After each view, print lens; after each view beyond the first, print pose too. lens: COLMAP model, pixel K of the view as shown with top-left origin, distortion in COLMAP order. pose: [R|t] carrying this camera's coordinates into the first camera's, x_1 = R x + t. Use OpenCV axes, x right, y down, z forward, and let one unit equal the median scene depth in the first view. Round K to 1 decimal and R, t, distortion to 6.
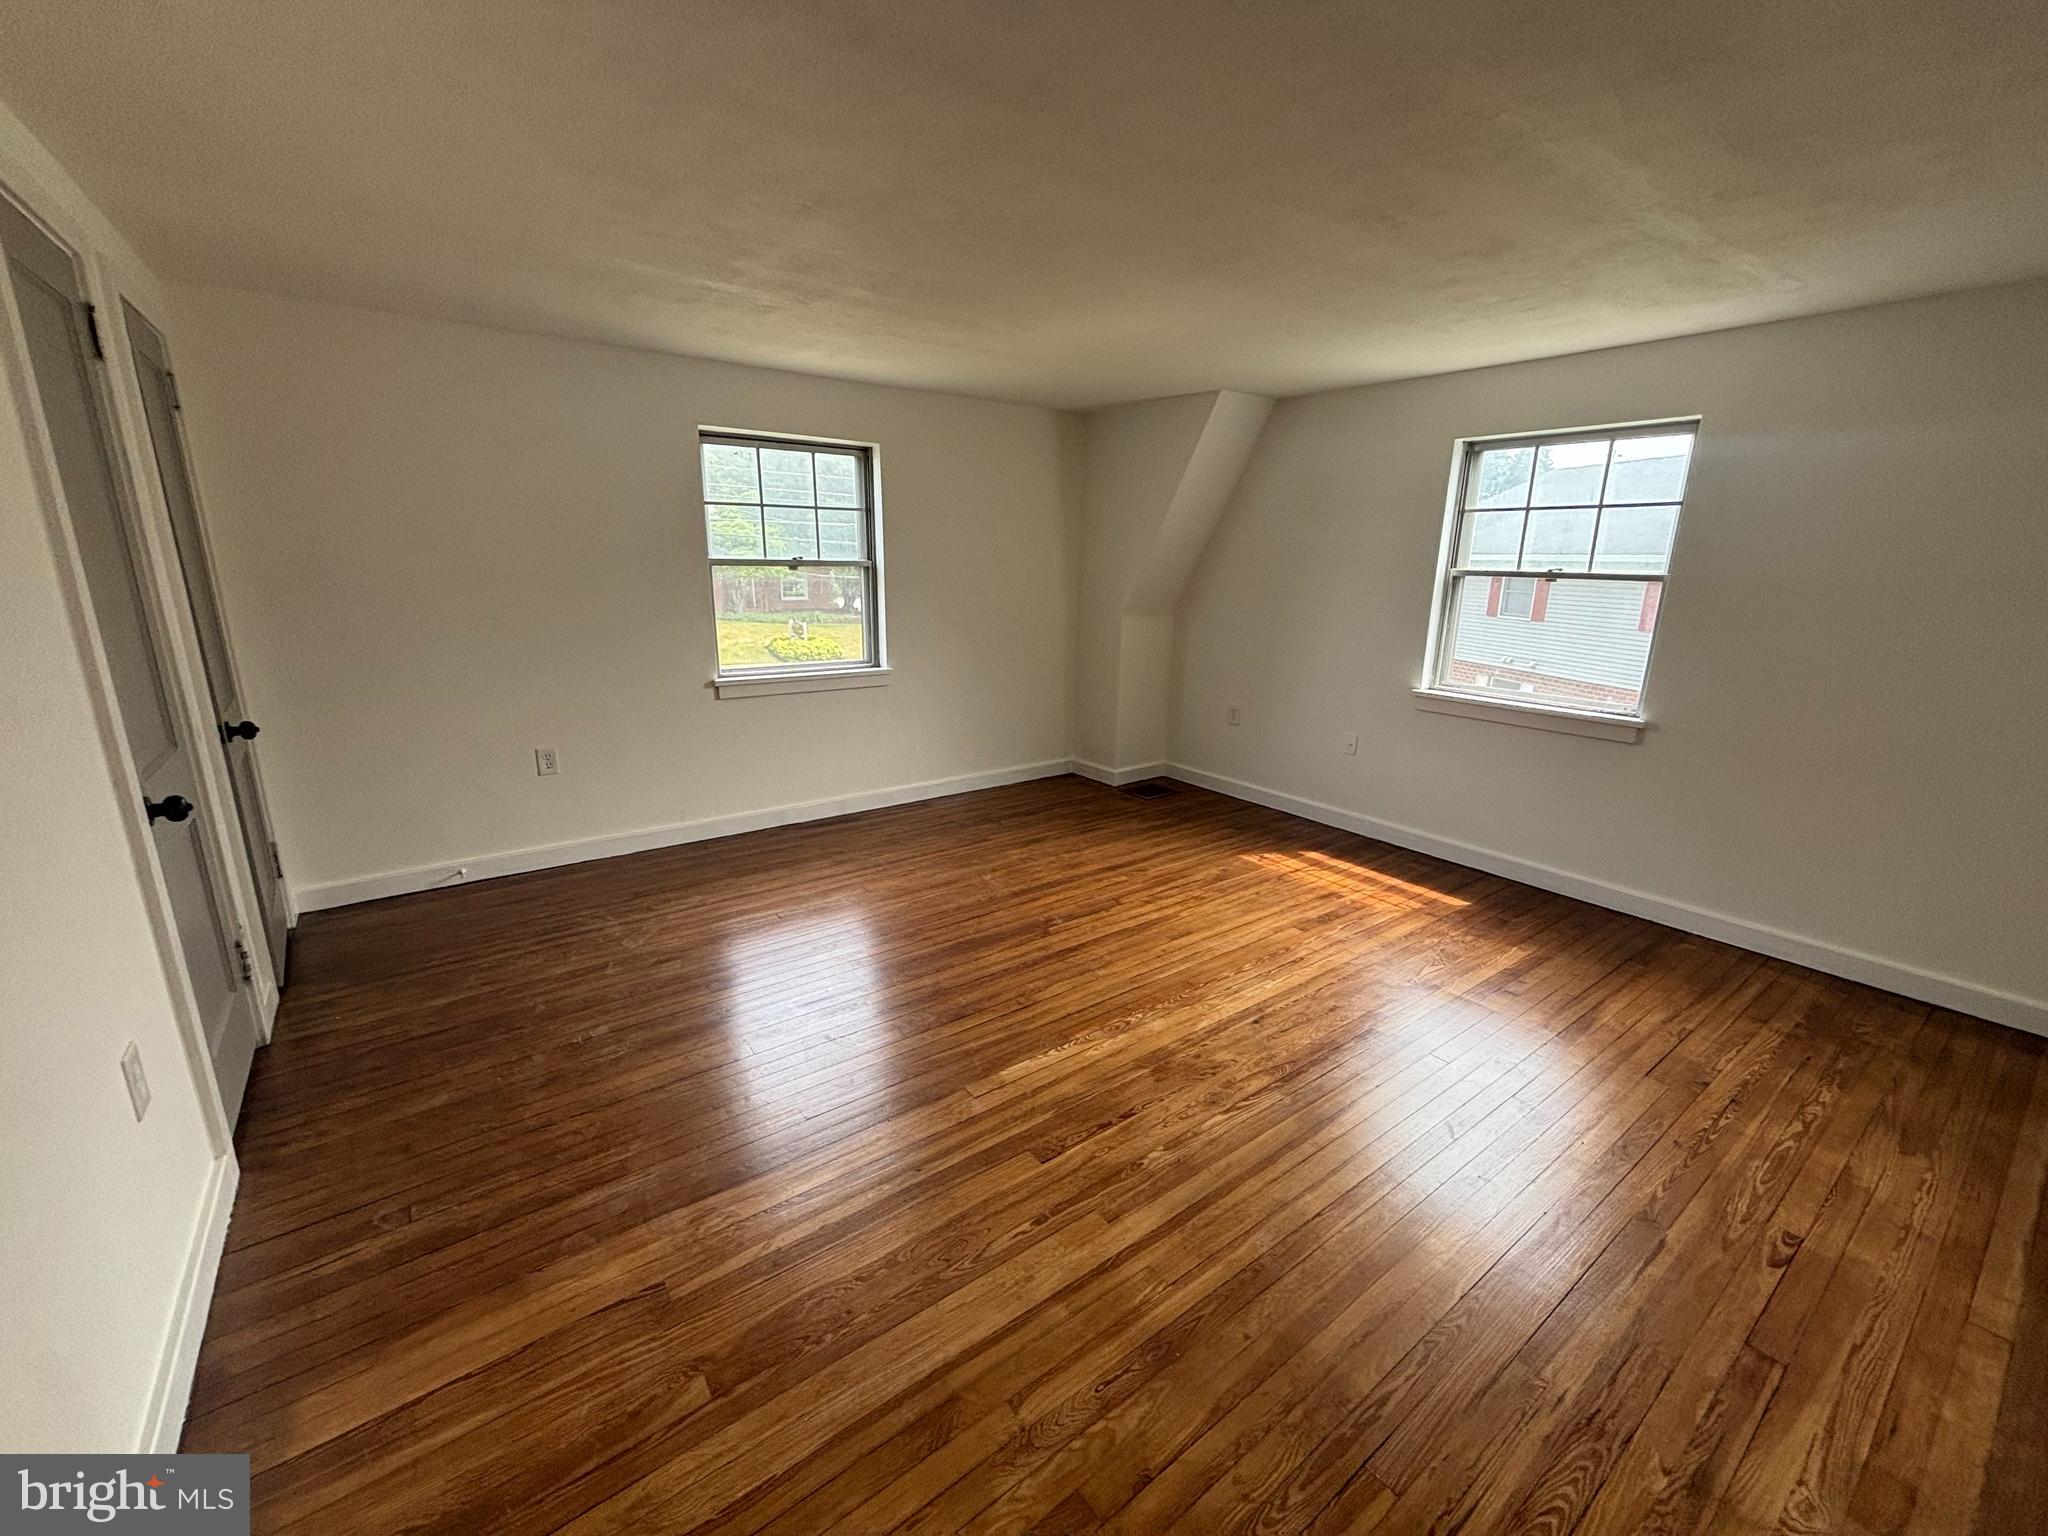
lens RADIAL K [[830.1, 0, 1021.4], [0, 830.1, 764.7], [0, 0, 1]] dist [-0.005921, -0.000921]
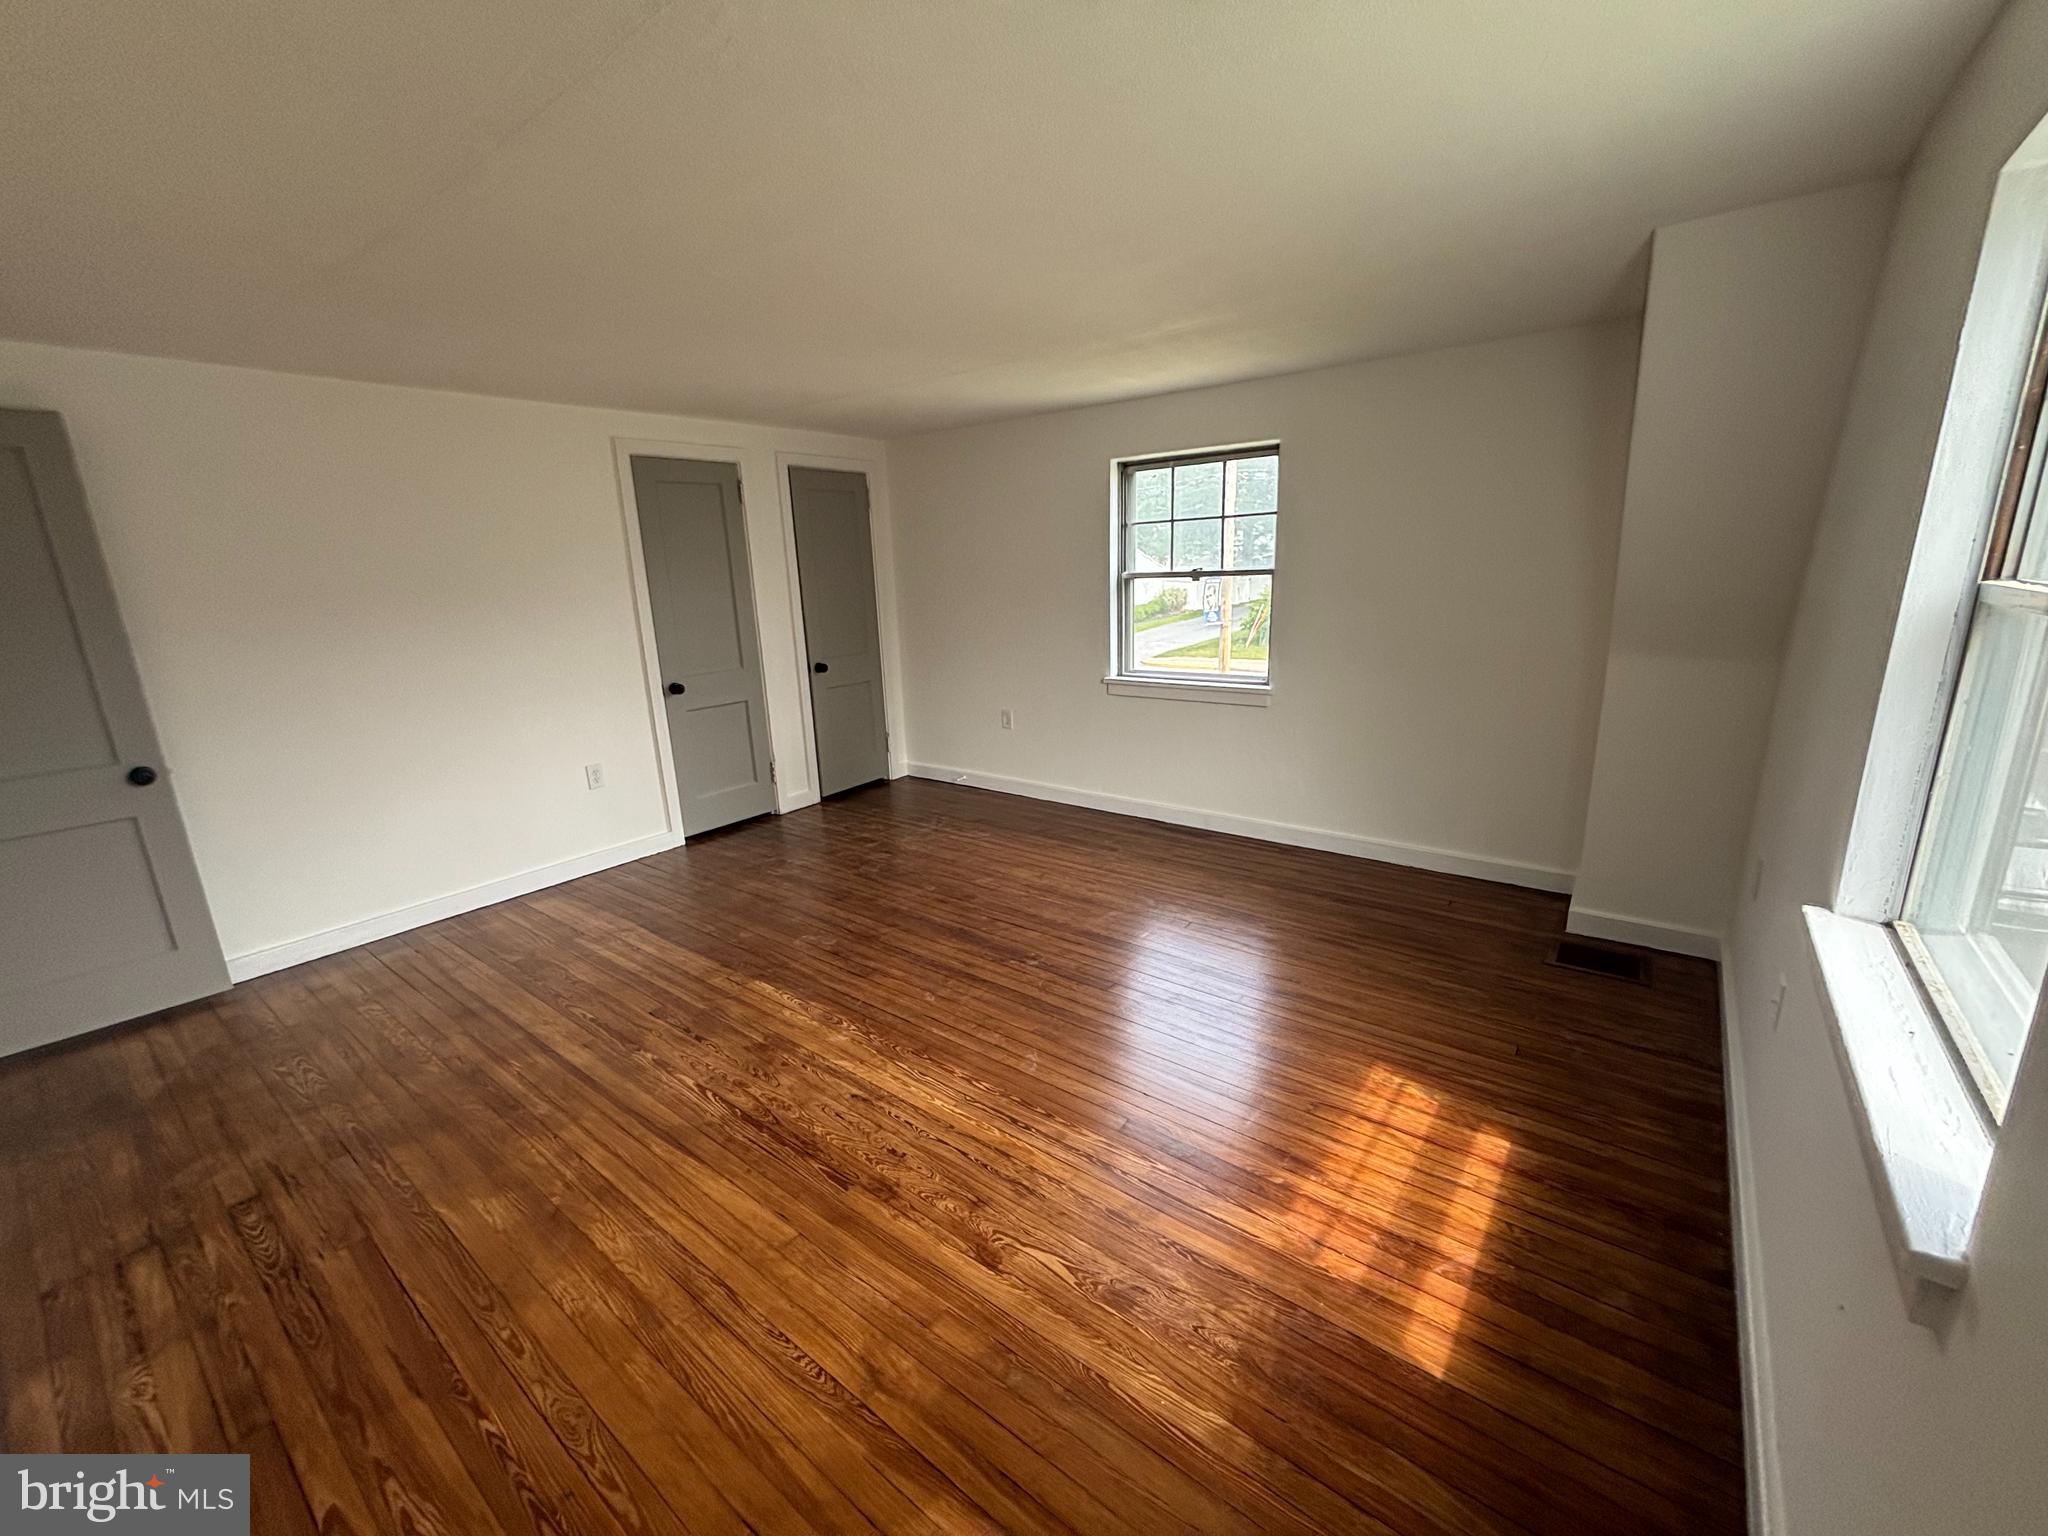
lens RADIAL K [[830.1, 0, 1023.9], [0, 830.1, 773.4], [0, 0, 1]] dist [-0.005921, -0.000921]
pose [[0.270303, 0.217637, -0.937854, 0.832044], [-0.201248, 0.965369, 0.166020, -0.162656], [0.941507, 0.143866, 0.304741, 0.639935]]
